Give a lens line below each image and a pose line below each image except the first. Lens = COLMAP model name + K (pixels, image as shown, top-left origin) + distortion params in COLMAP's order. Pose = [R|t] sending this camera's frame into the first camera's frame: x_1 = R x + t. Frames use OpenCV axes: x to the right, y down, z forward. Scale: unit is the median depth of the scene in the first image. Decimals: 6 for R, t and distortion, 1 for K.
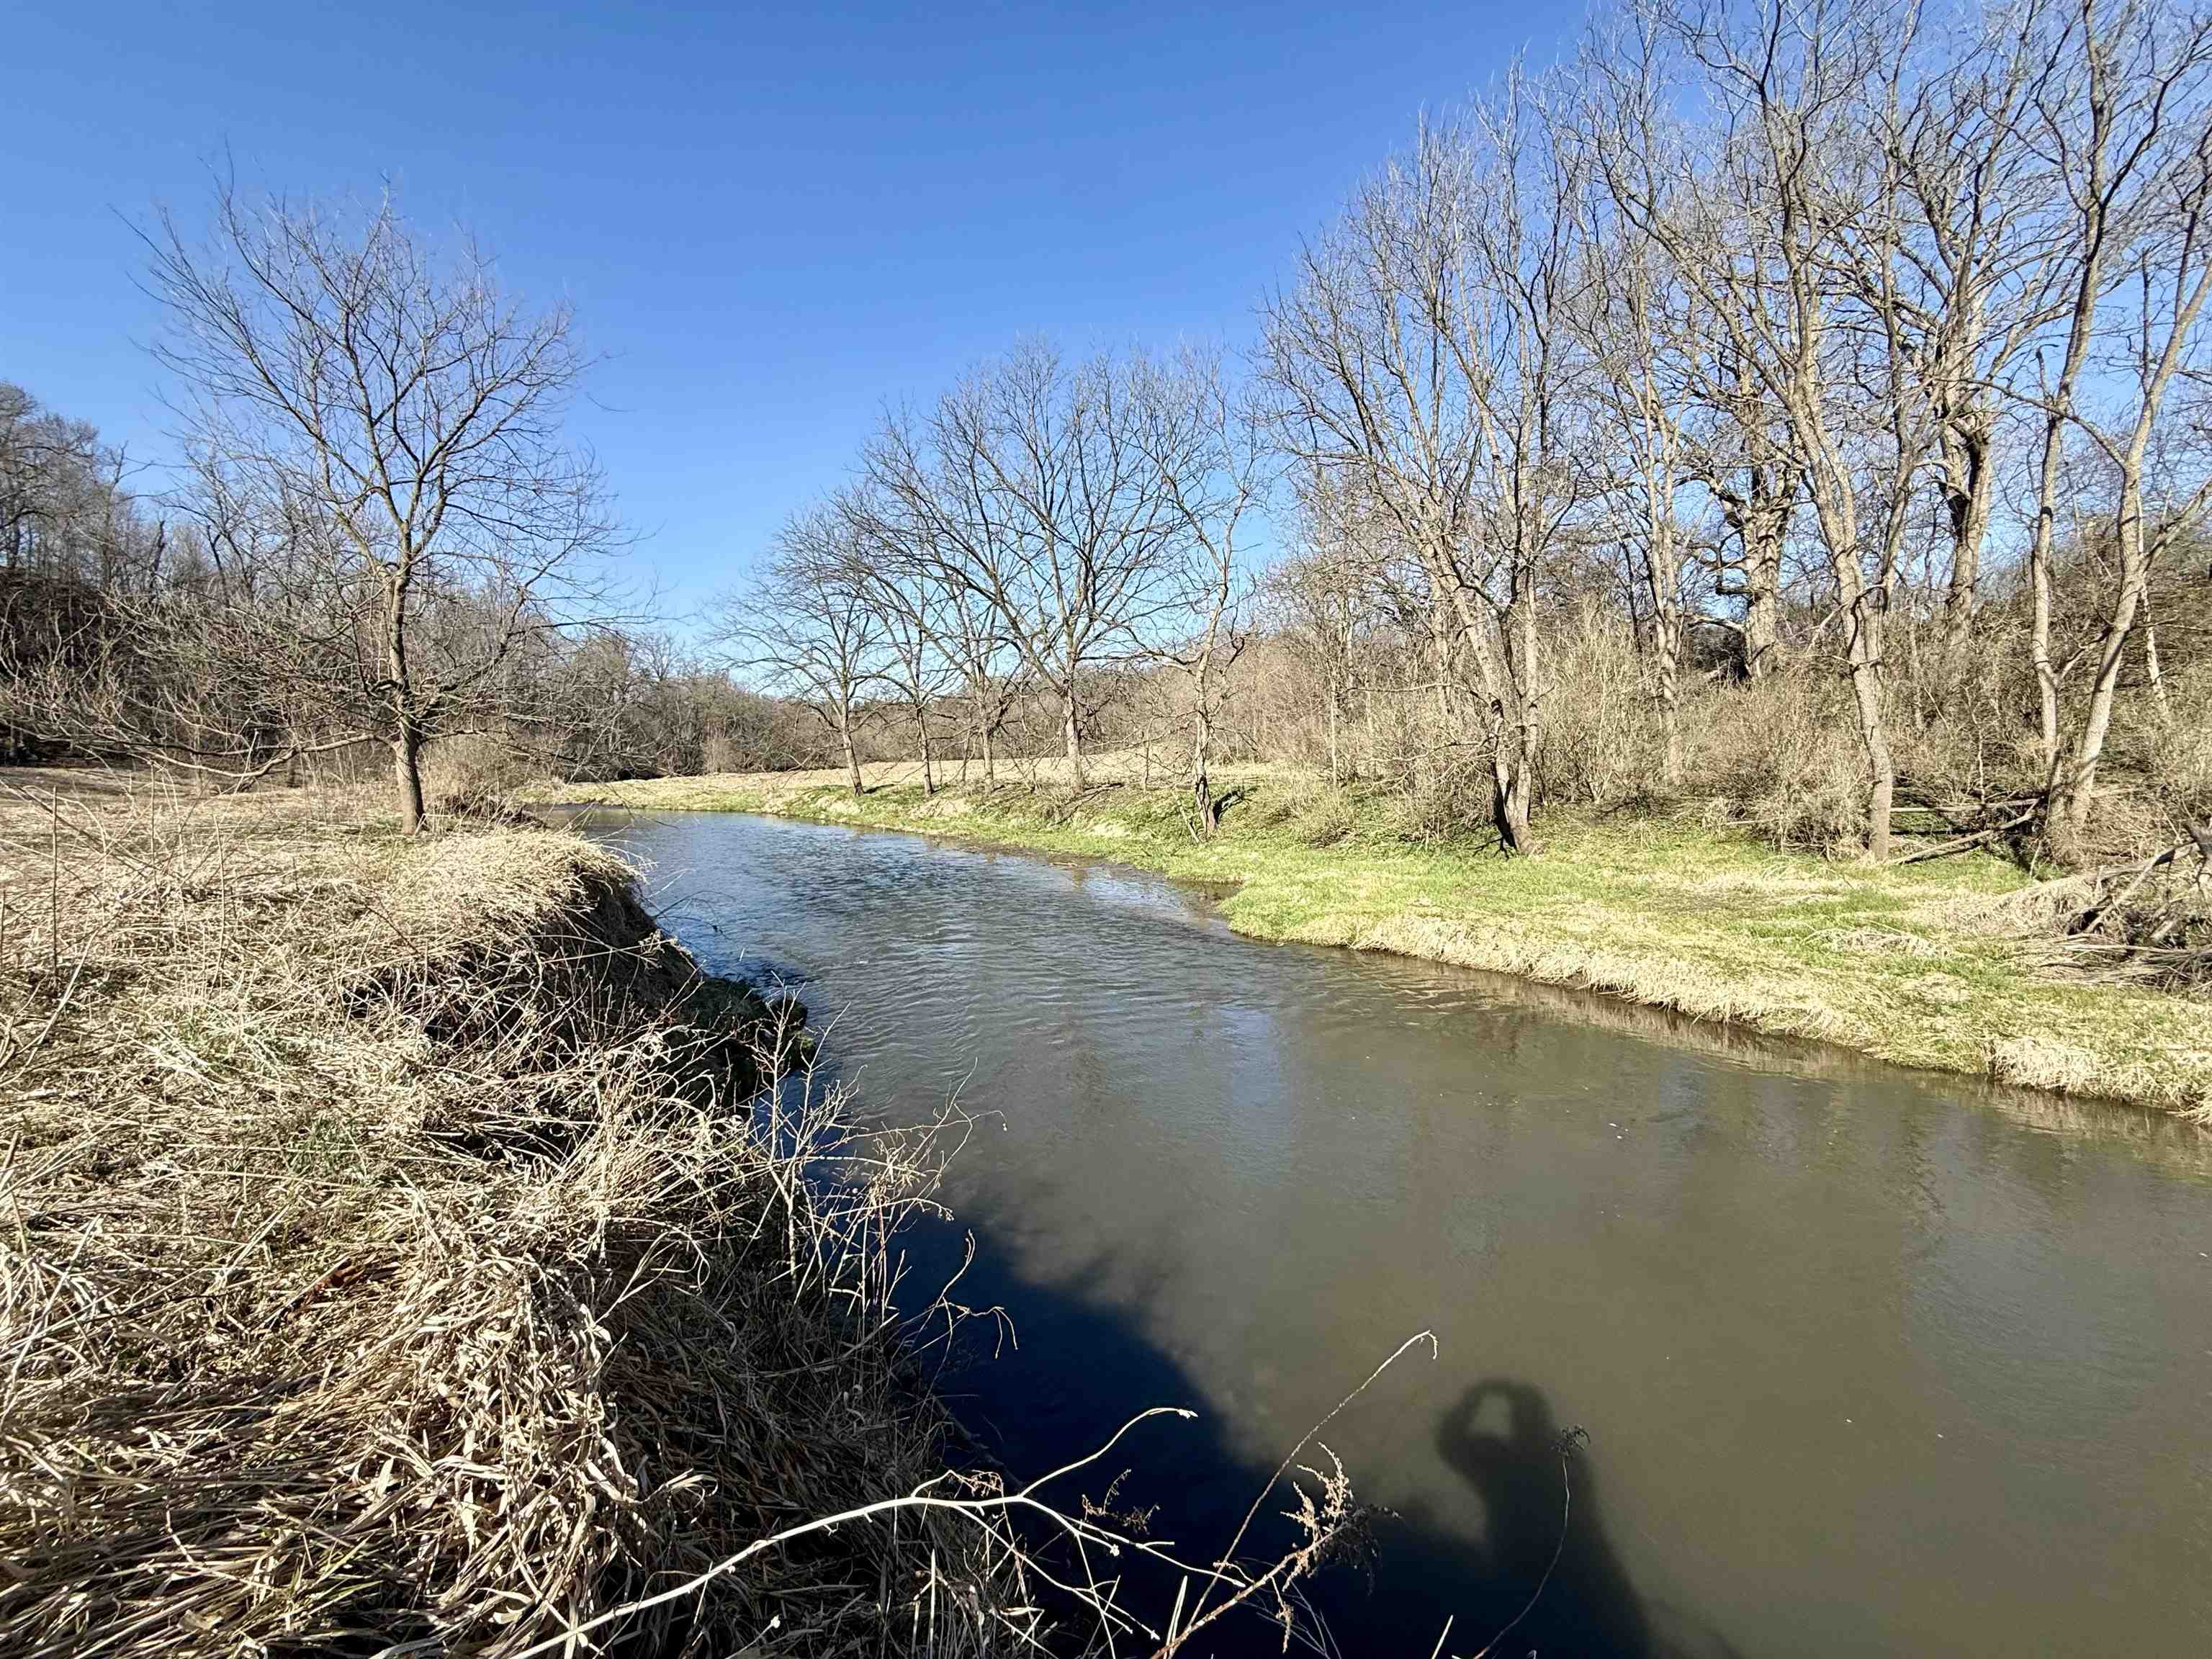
lens RADIAL K [[884.2, 0, 1099.8], [0, 884.2, 828.7], [0, 0, 1]] dist [0.002302, 0.000136]
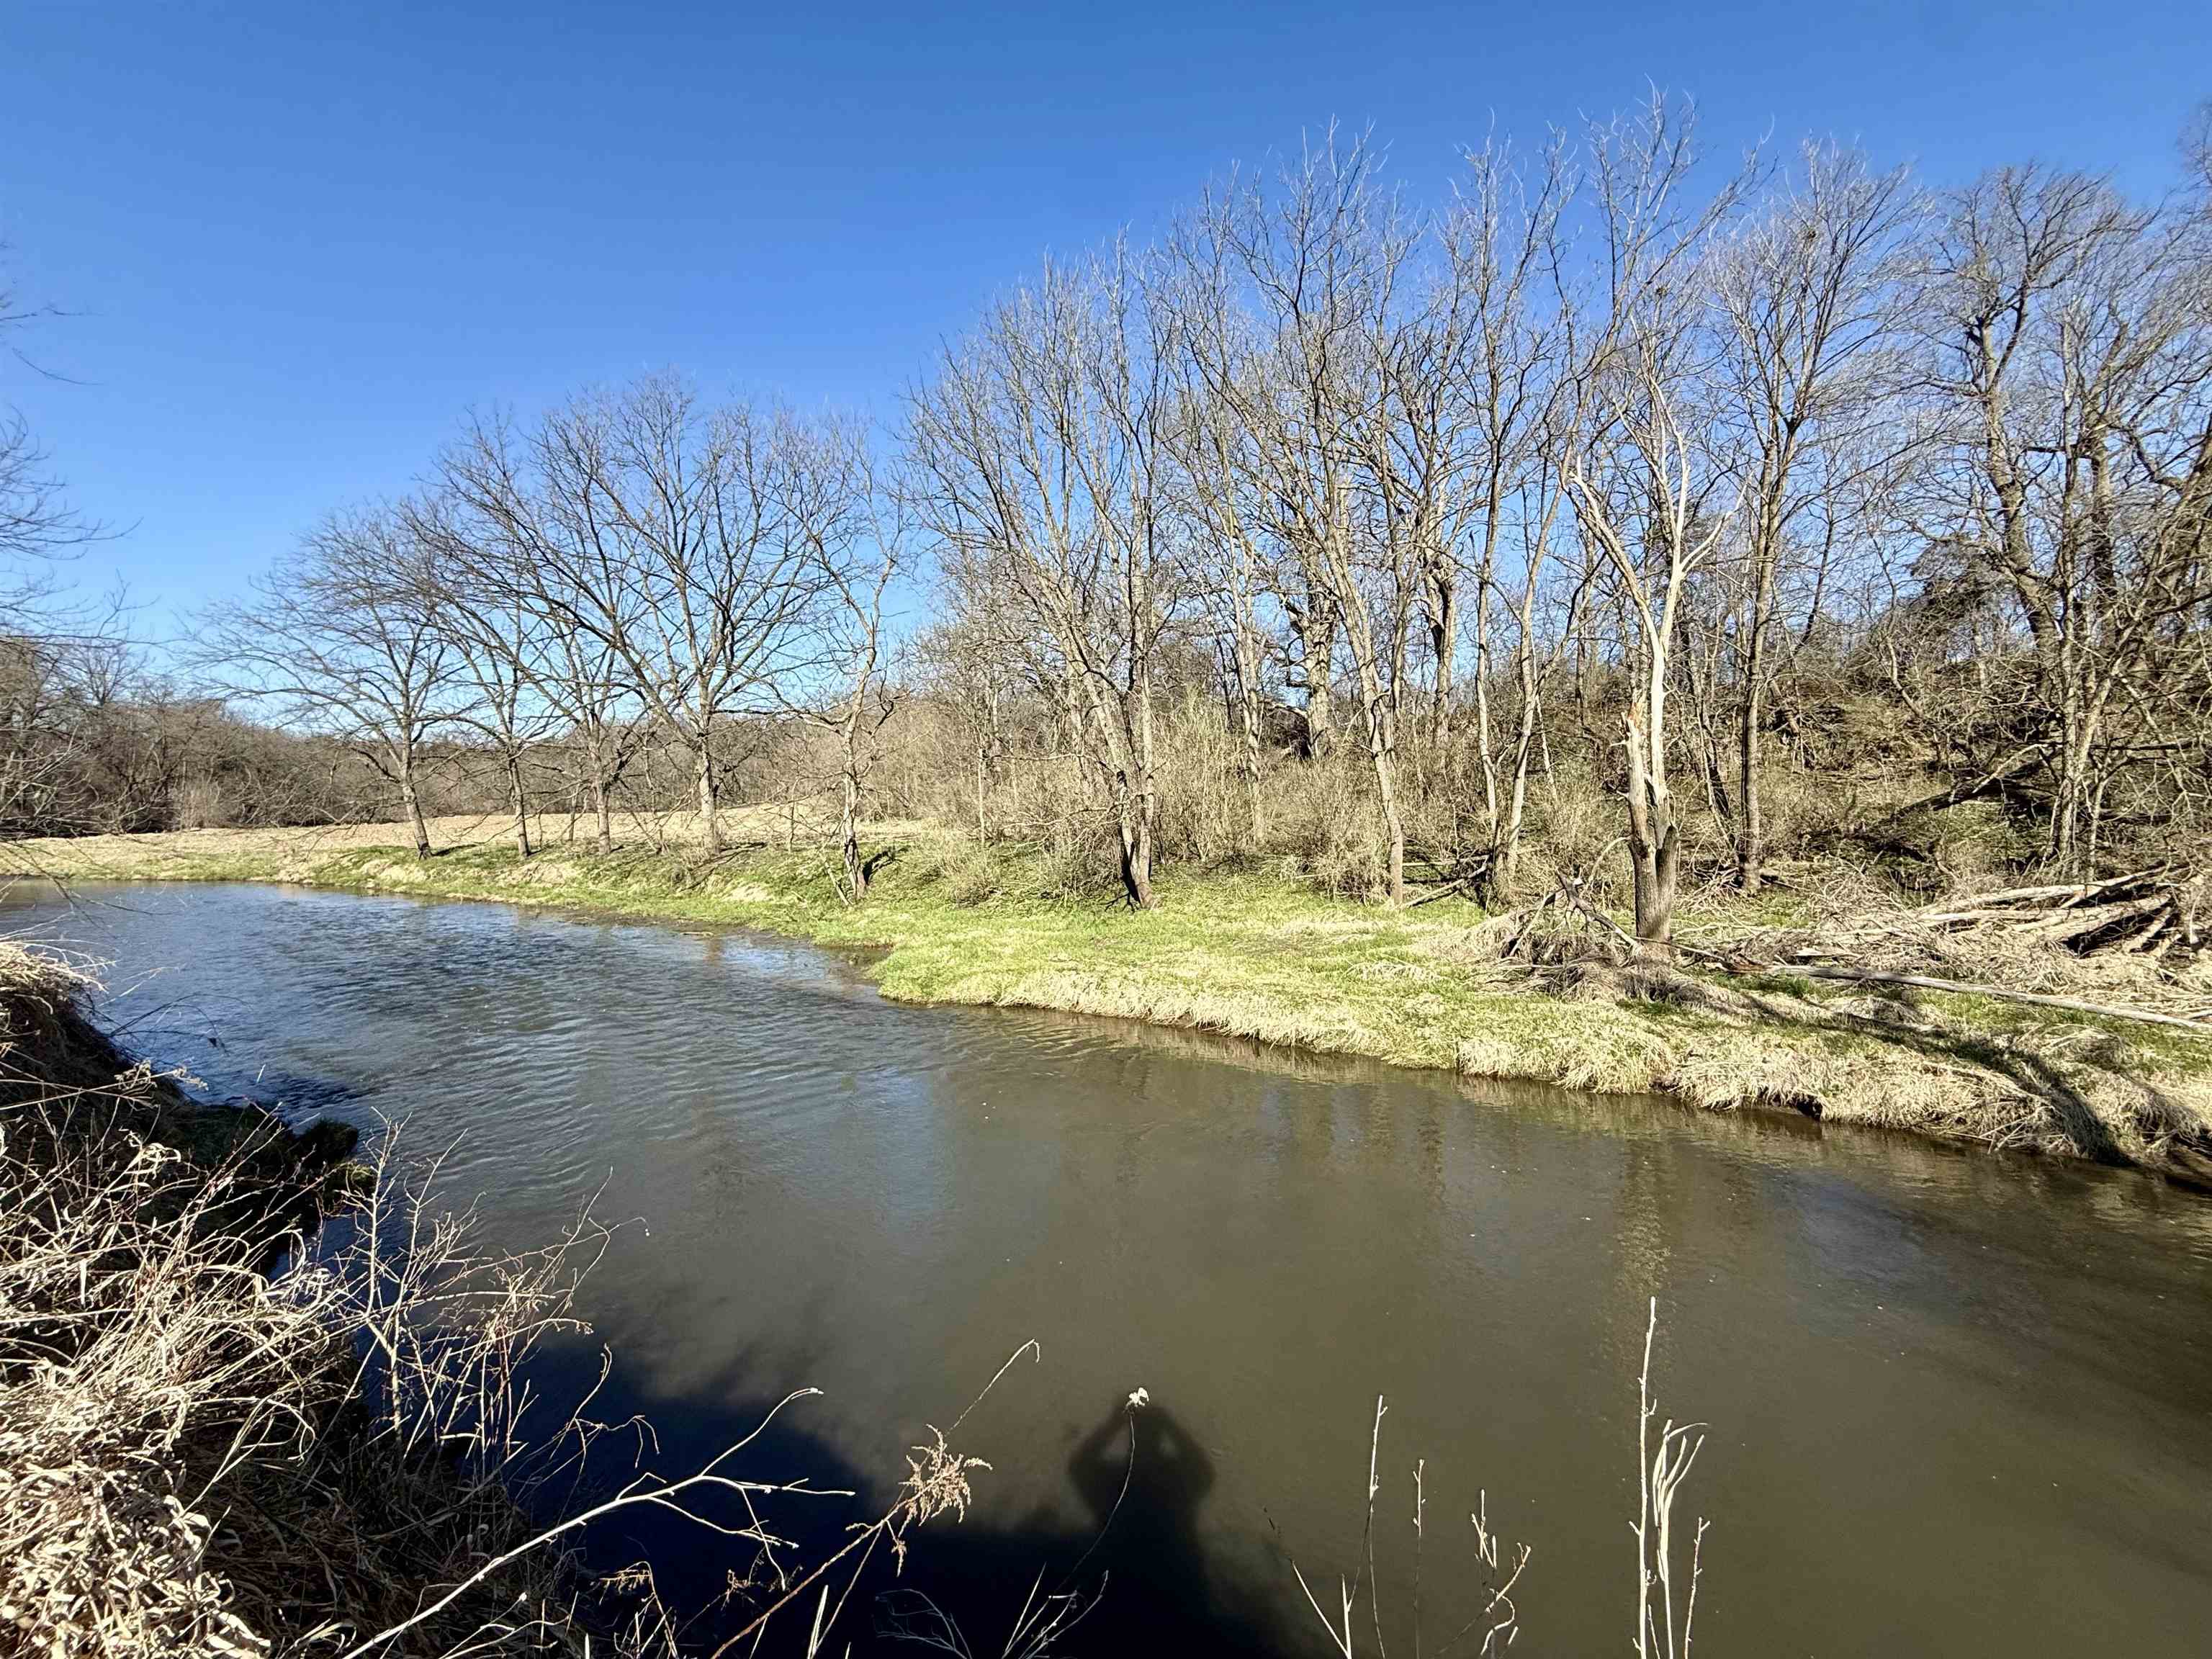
lens RADIAL K [[884.2, 0, 1099.6], [0, 884.2, 830.7], [0, 0, 1]] dist [0.002302, 0.000136]
pose [[0.925676, 0.000654, 0.378317, -0.001238], [0.022206, 0.998180, -0.056060, -0.008190], [-0.377665, 0.060294, 0.923977, -0.024521]]
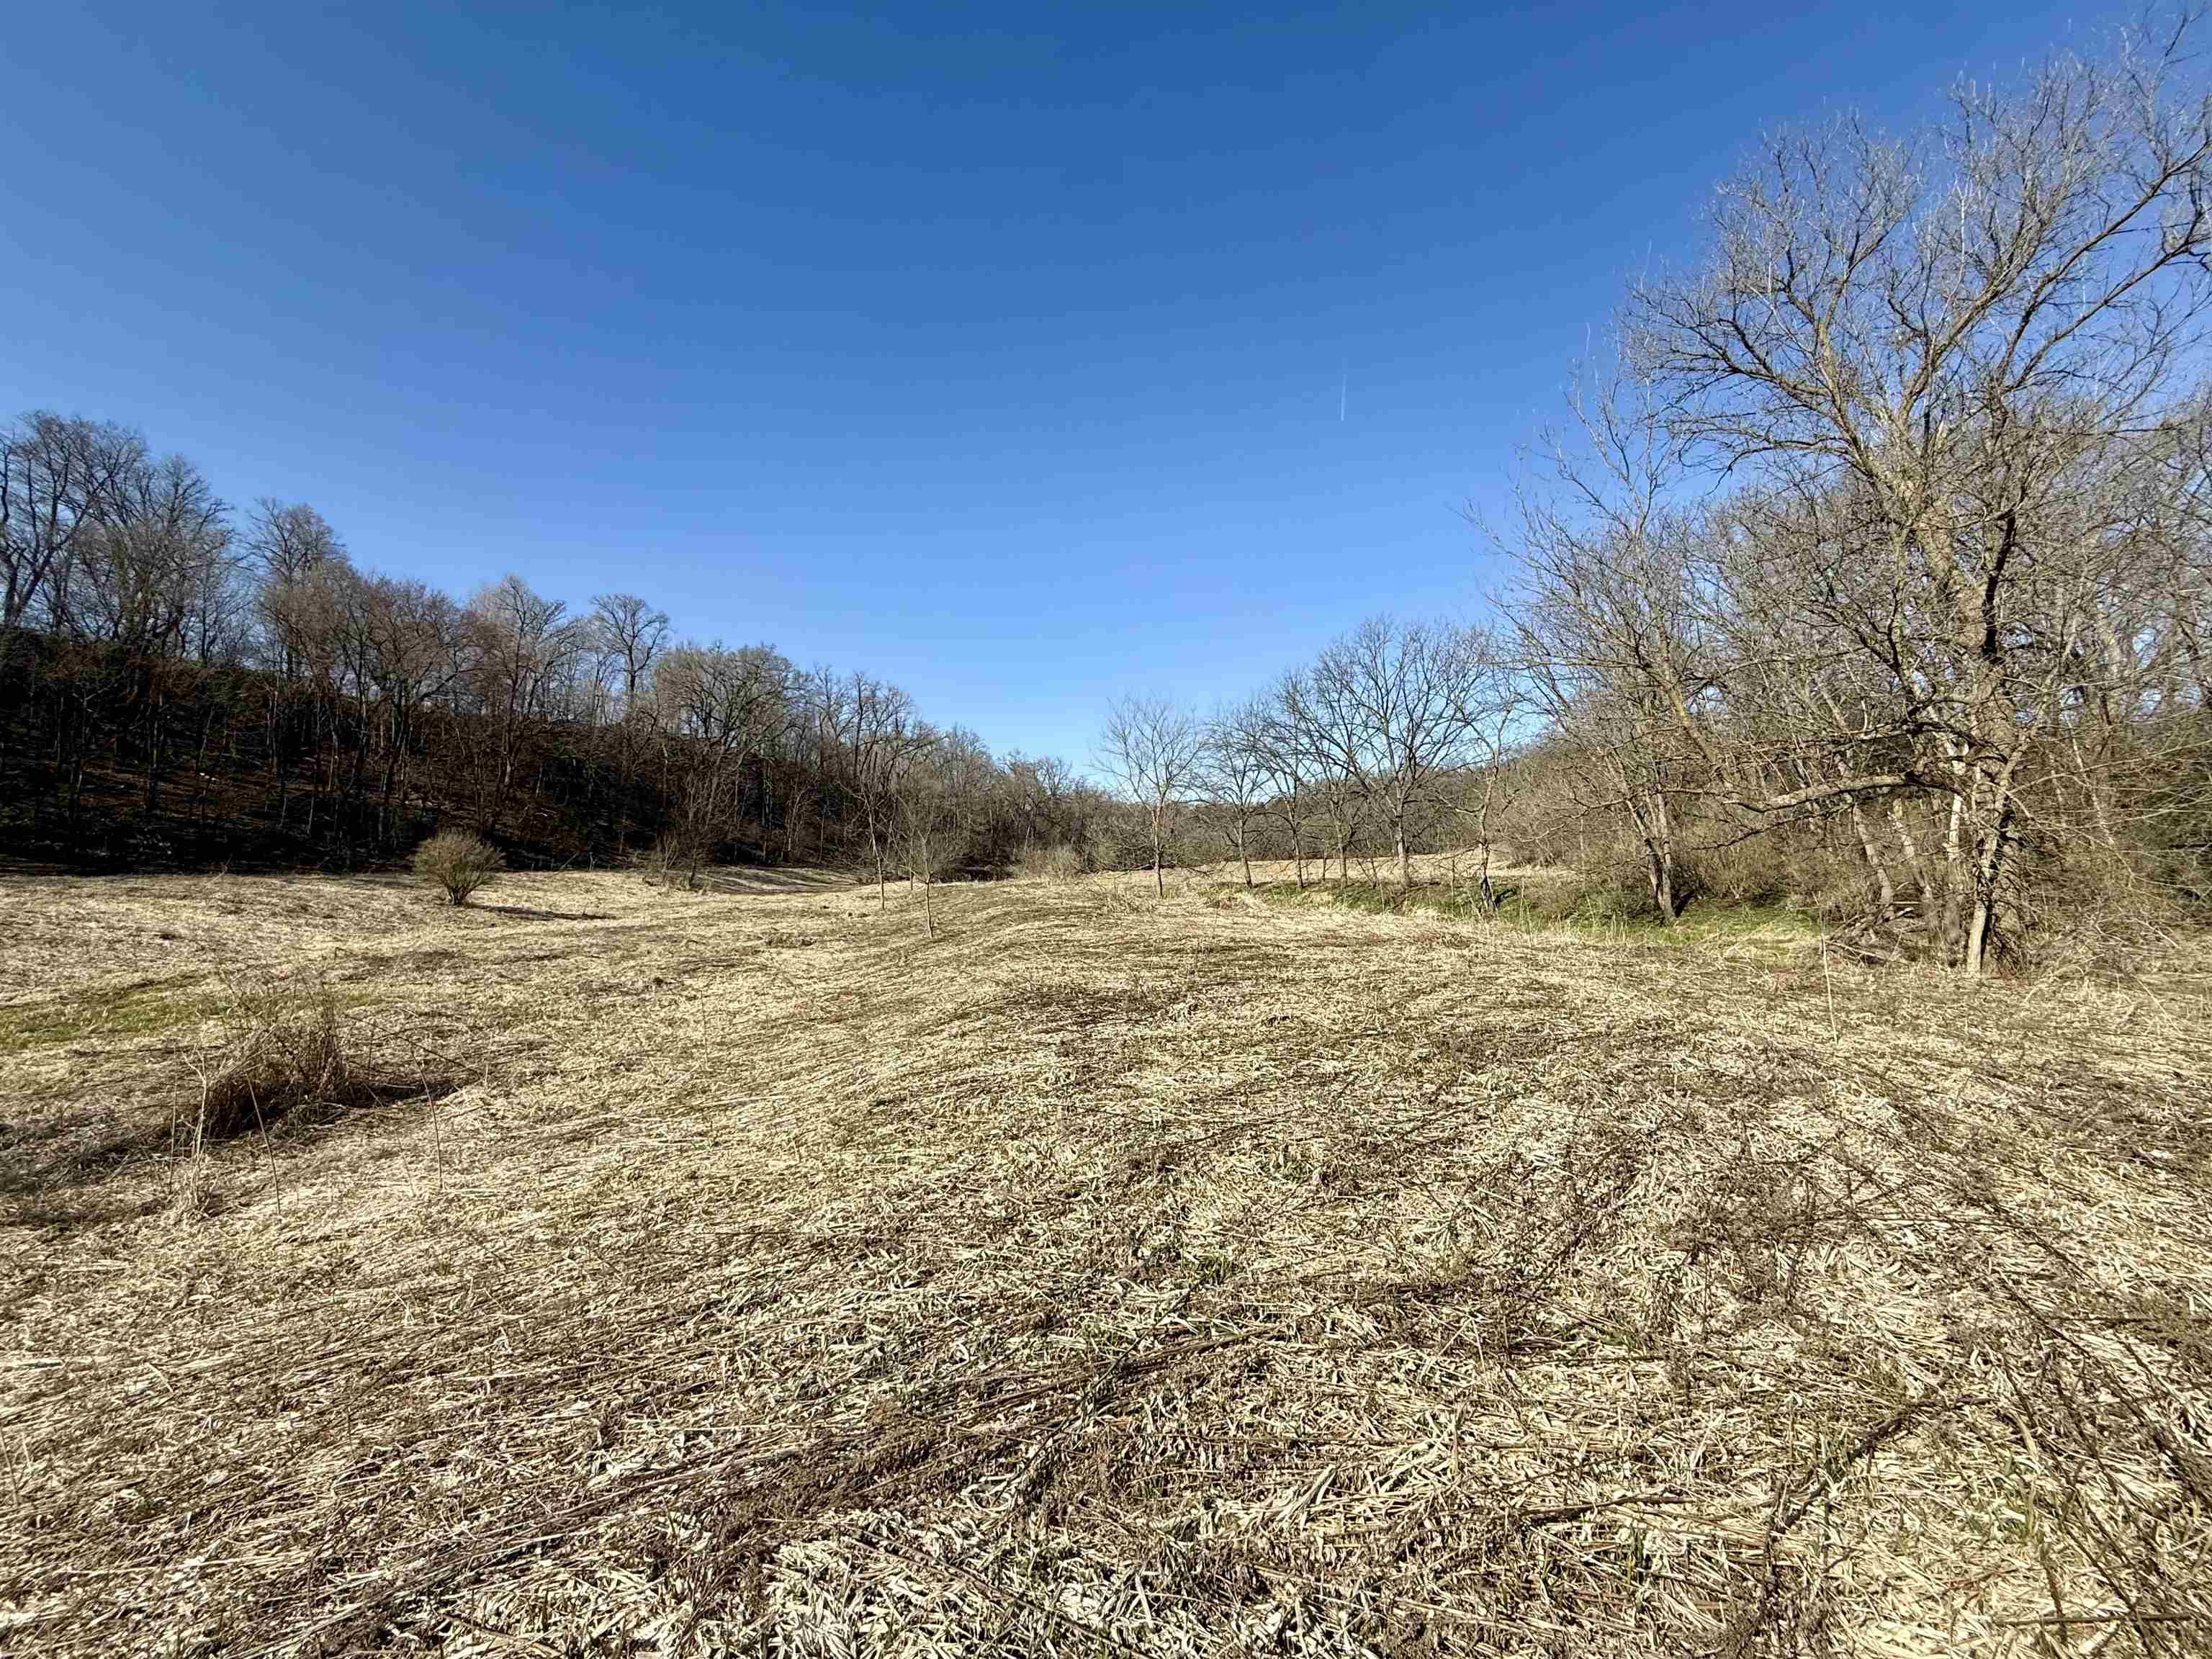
lens RADIAL K [[884.2, 0, 1112.8], [0, 884.2, 818.7], [0, 0, 1]] dist [0.002302, 0.000136]
pose [[0.939689, -0.011275, -0.341843, 0.043739], [-0.029933, 0.992911, -0.115033, 0.059759], [0.340716, 0.118328, 0.932690, -1.207757]]
